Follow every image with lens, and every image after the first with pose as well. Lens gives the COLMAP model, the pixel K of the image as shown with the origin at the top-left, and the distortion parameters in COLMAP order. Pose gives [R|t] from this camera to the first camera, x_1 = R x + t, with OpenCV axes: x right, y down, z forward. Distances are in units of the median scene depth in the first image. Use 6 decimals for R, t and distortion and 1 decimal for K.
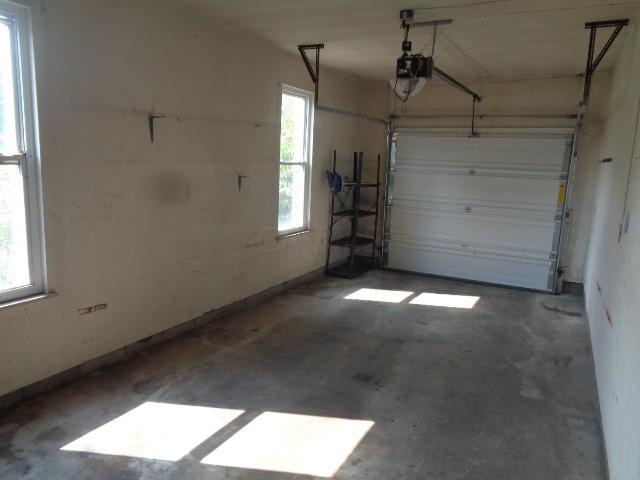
lens RADIAL K [[480.8, 0, 320.0], [0, 480.8, 240.0], [0, 0, 1]] dist [-0.007974, 0.003839]
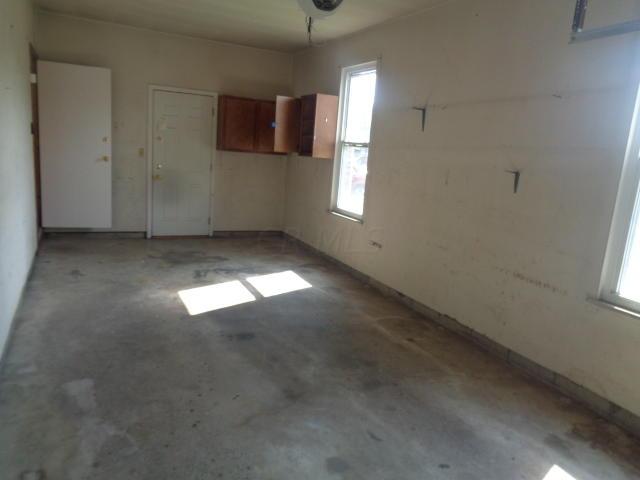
lens RADIAL K [[480.8, 0, 320.0], [0, 480.8, 240.0], [0, 0, 1]] dist [-0.007974, 0.003839]
pose [[-0.588720, 0.068762, -0.805407, 0.725051], [-0.240004, 0.936575, 0.255393, -0.181831], [0.771886, 0.343656, -0.534877, 1.442040]]
